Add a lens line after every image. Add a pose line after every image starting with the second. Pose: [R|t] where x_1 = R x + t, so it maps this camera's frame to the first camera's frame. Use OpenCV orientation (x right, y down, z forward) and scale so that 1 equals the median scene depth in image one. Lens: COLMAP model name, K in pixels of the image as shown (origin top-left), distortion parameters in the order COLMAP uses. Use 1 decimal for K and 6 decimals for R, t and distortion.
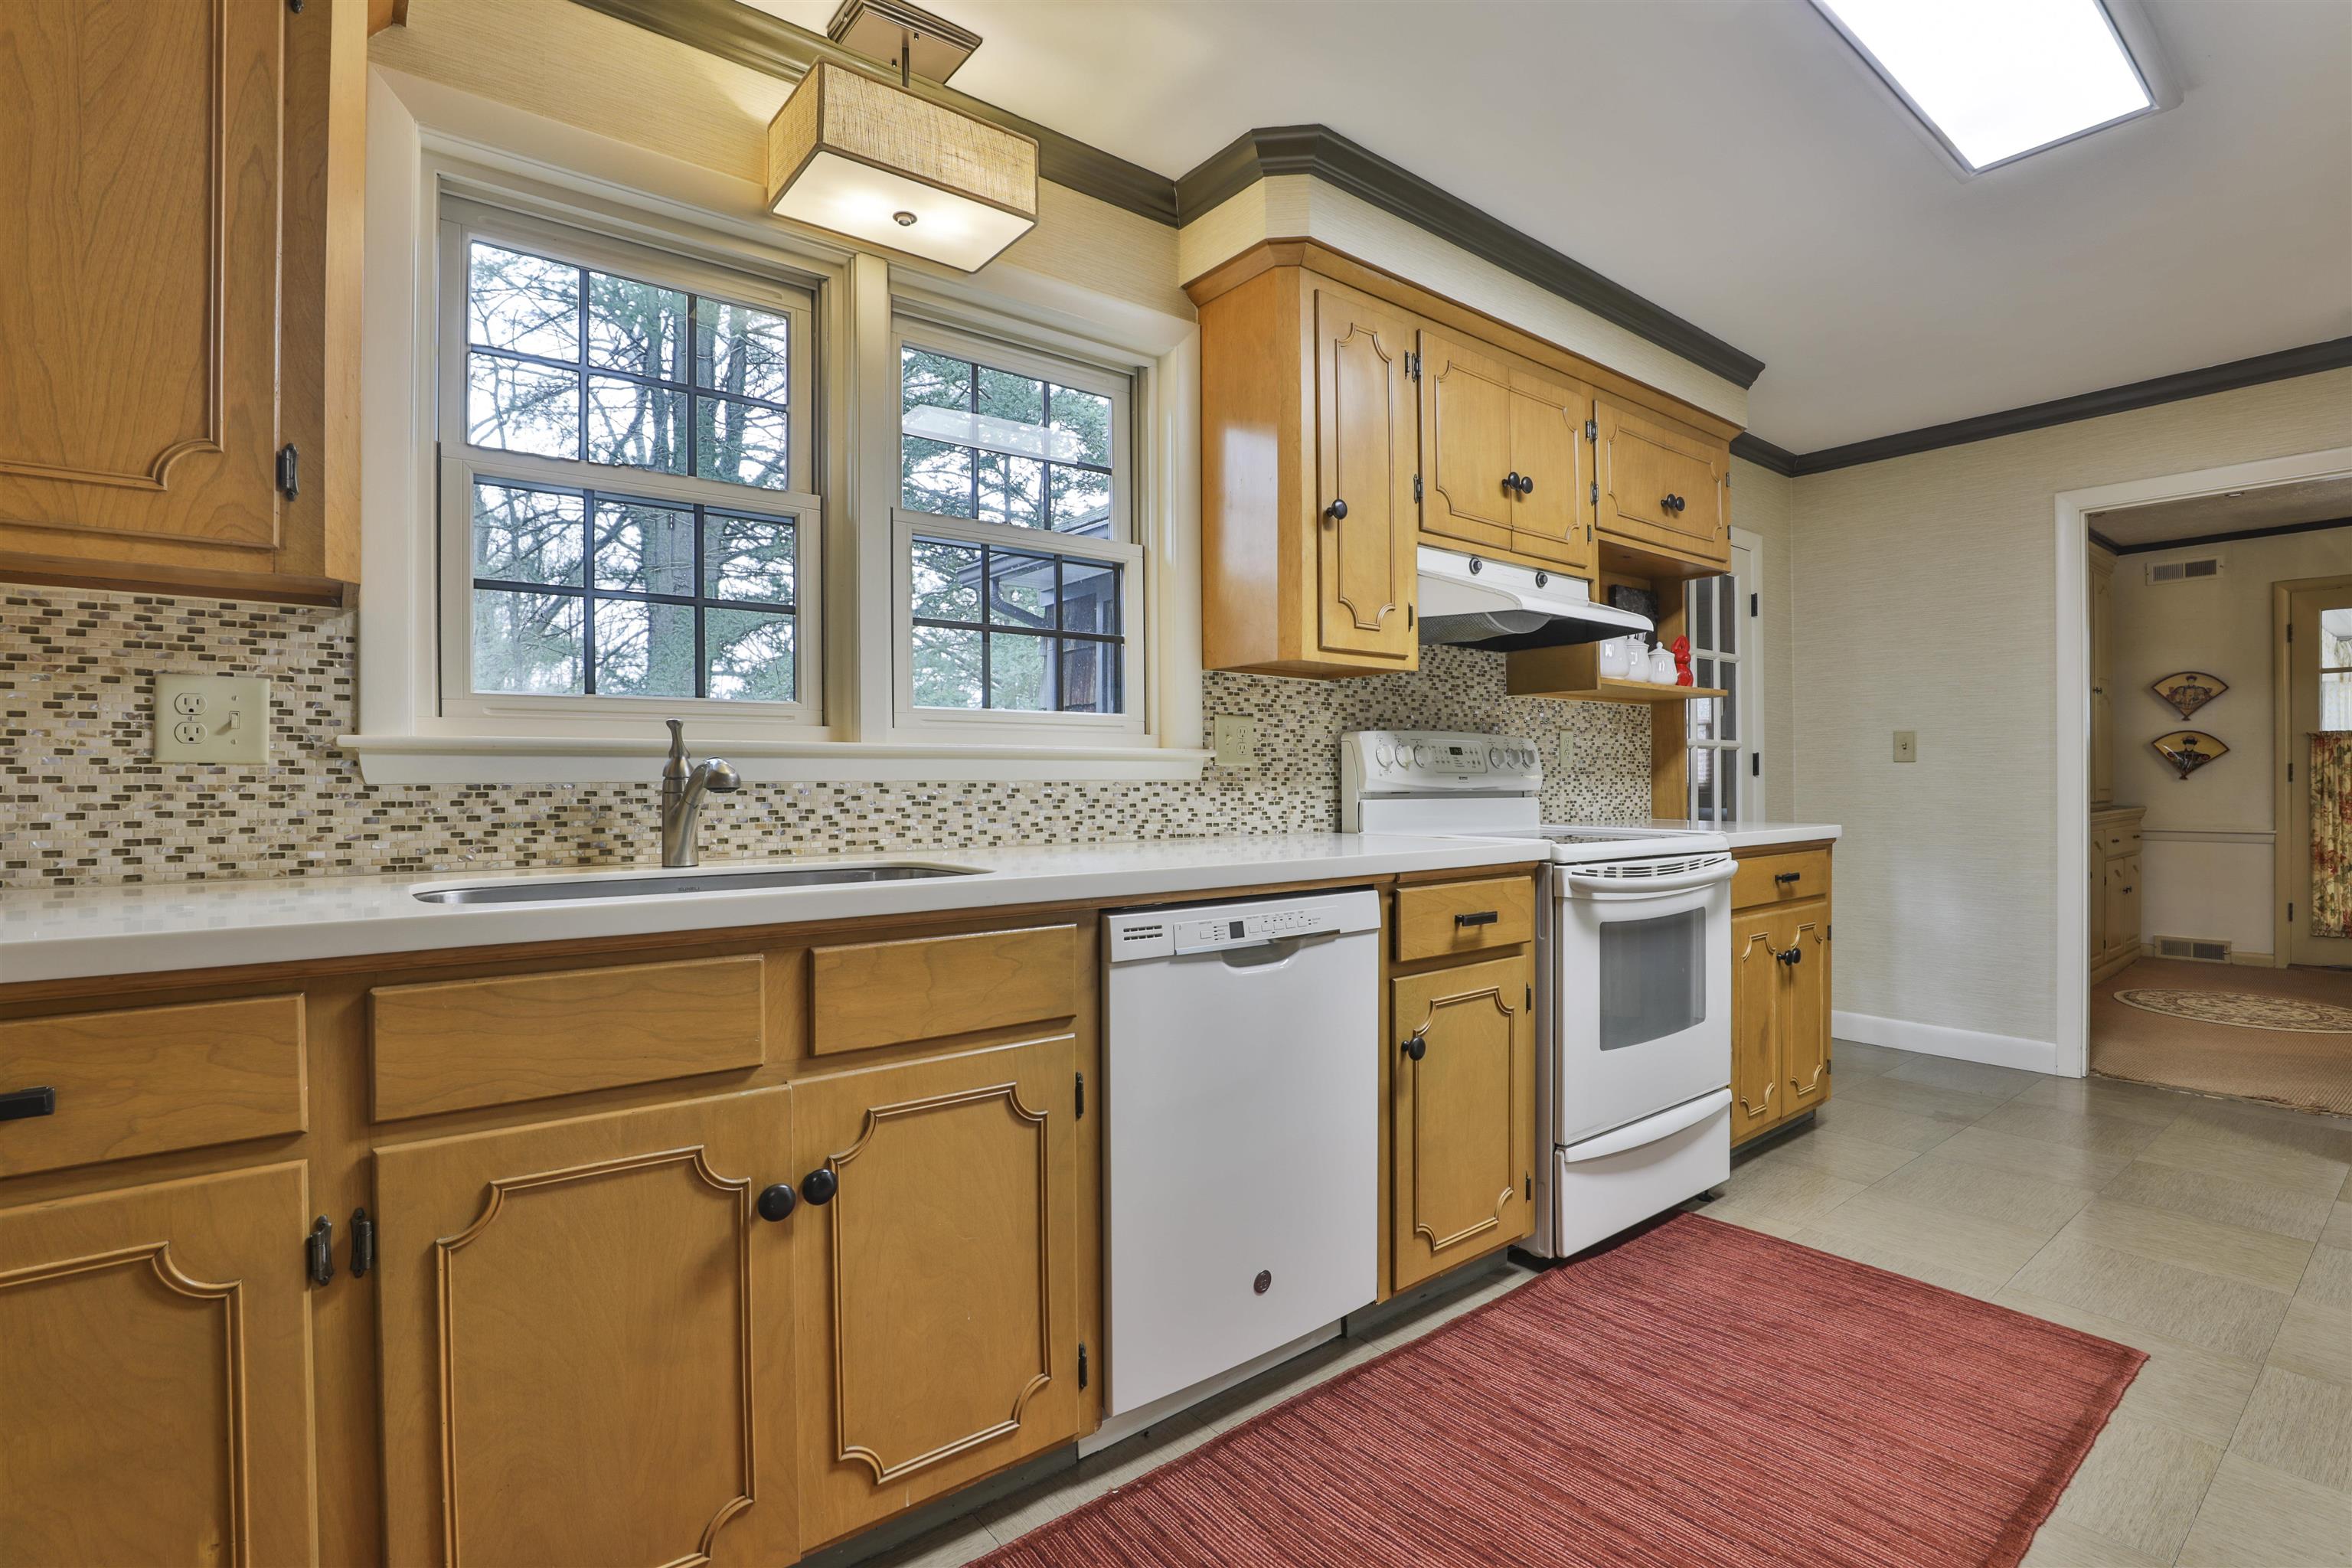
lens RADIAL K [[1111.2, 0, 1184.2], [0, 1111.2, 777.8], [0, 0, 1]] dist [-0.038373, 0.008487]
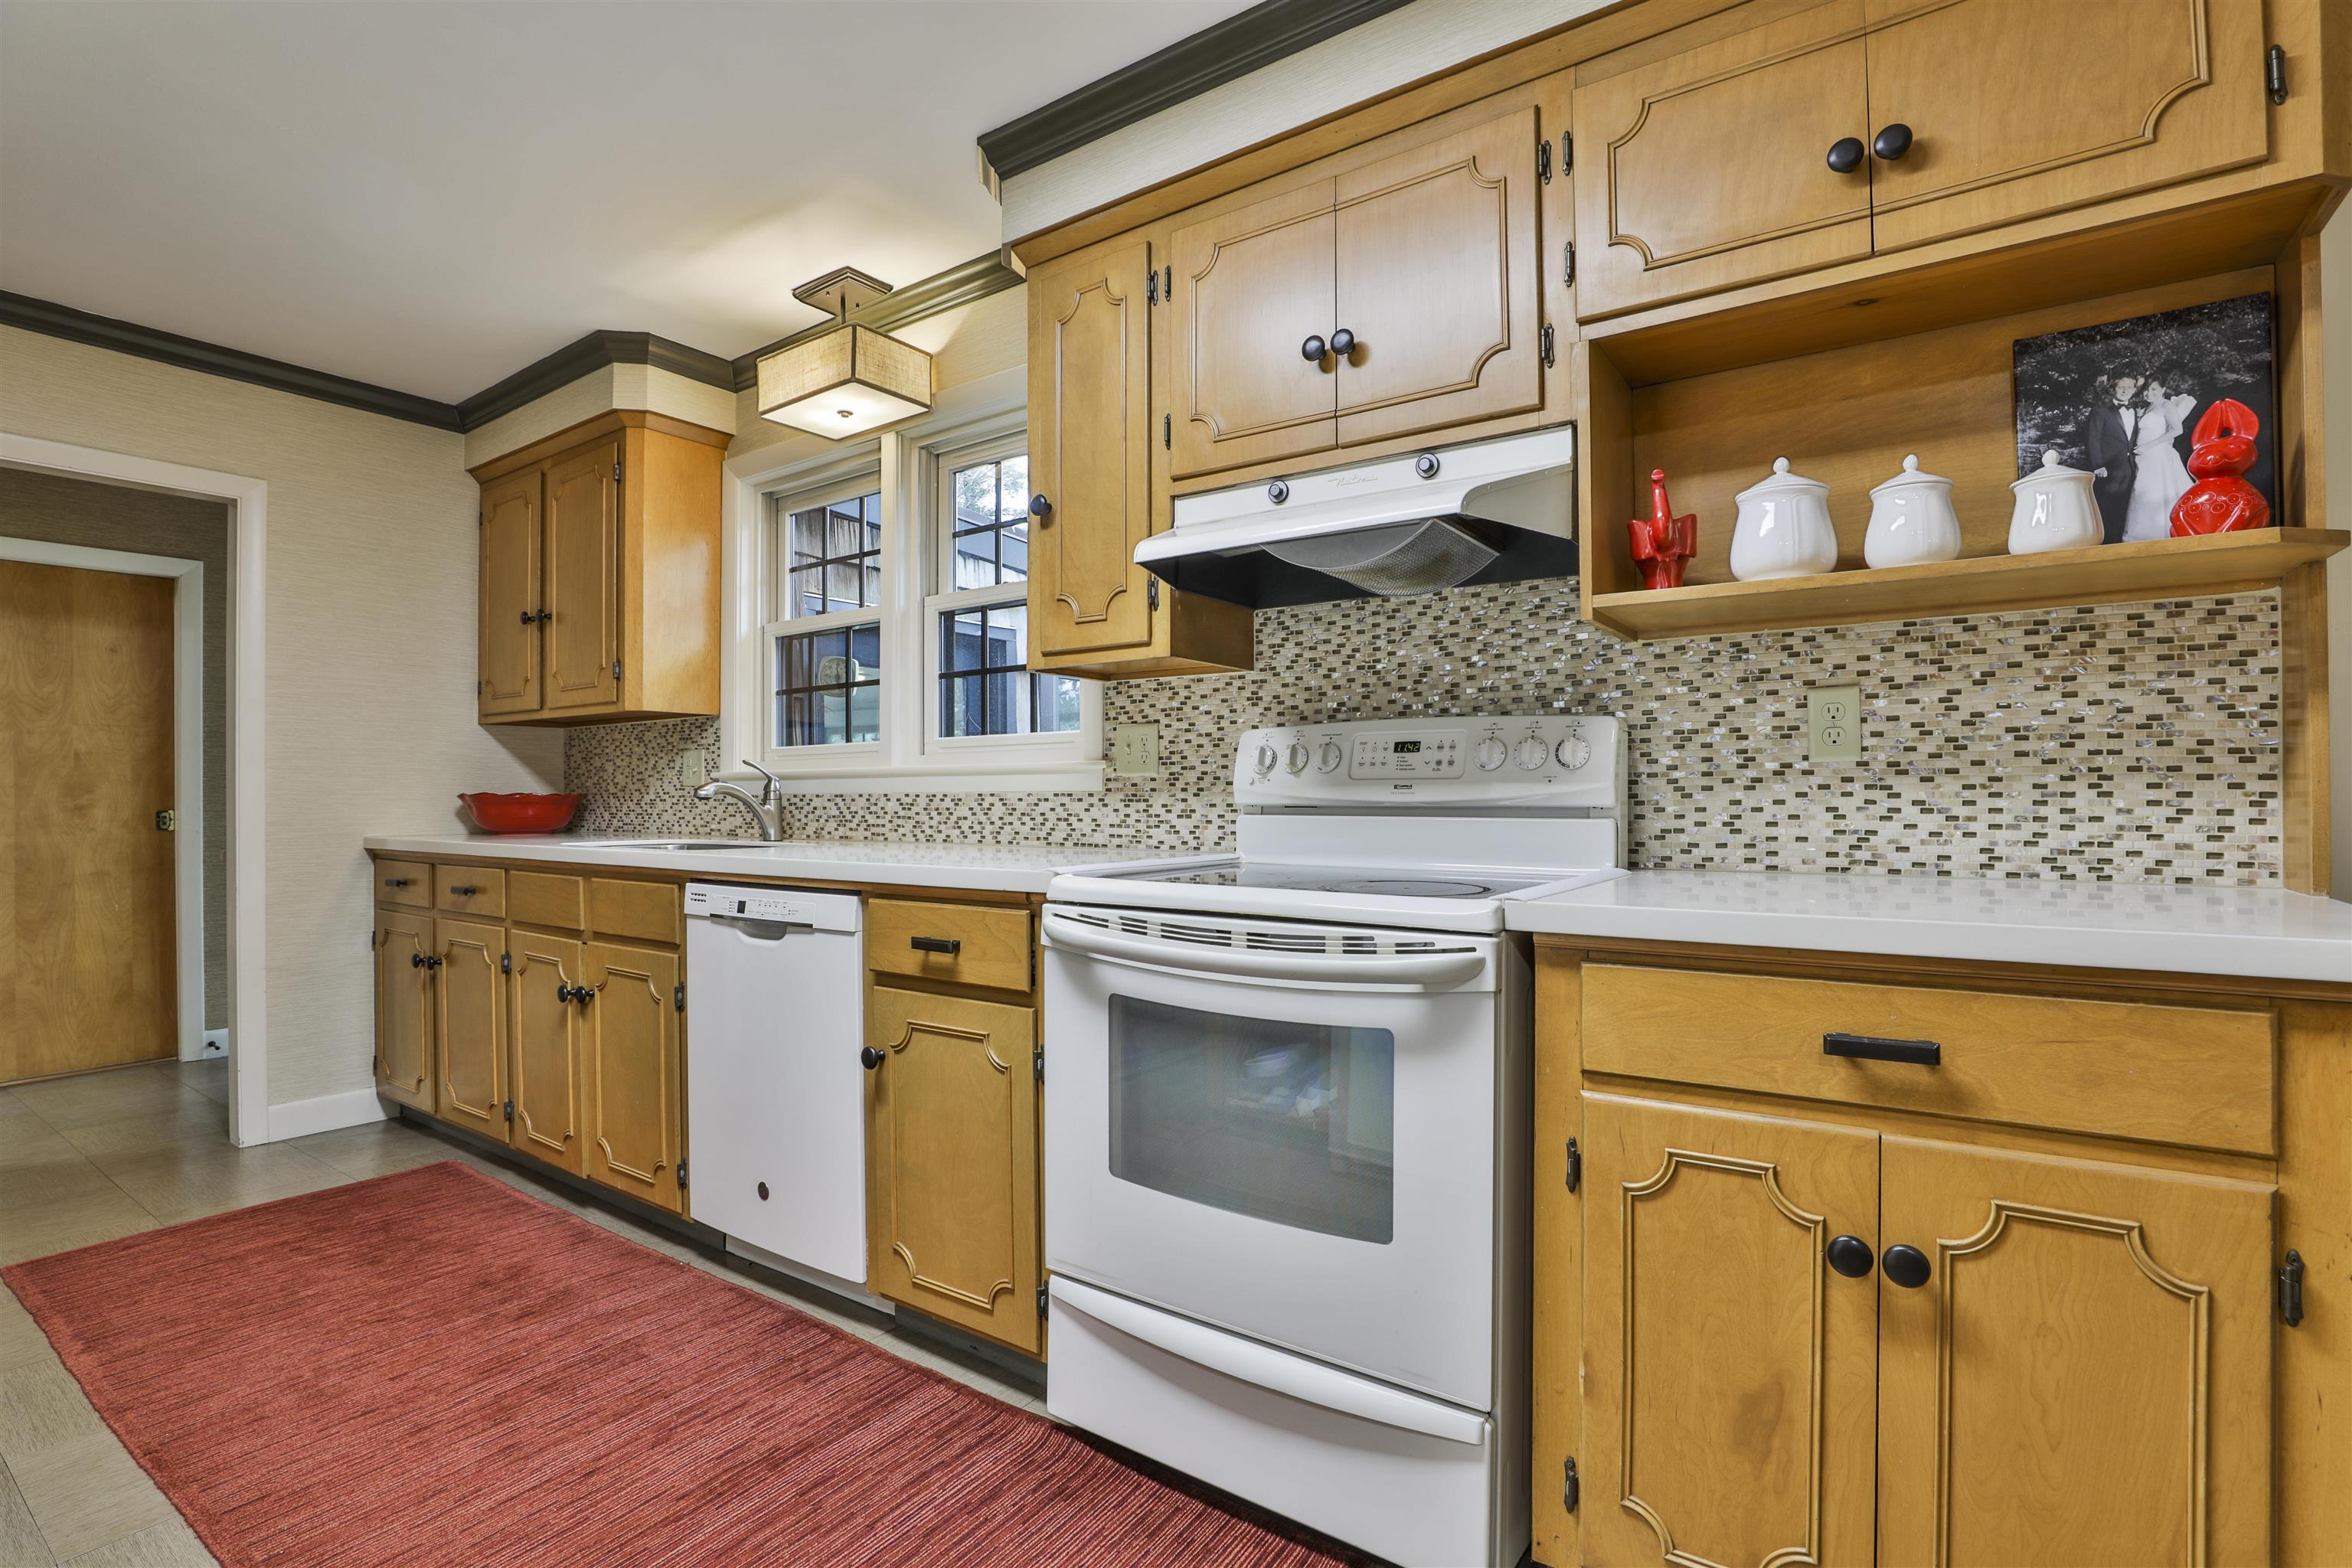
lens RADIAL K [[1111.2, 0, 1195.8], [0, 1111.2, 785.8], [0, 0, 1]] dist [-0.038373, 0.008487]
pose [[0.276494, -0.004754, -0.961004, 1.012546], [0.006522, 0.999974, -0.003071, 0.000887], [0.960994, -0.005418, 0.276517, 0.807592]]
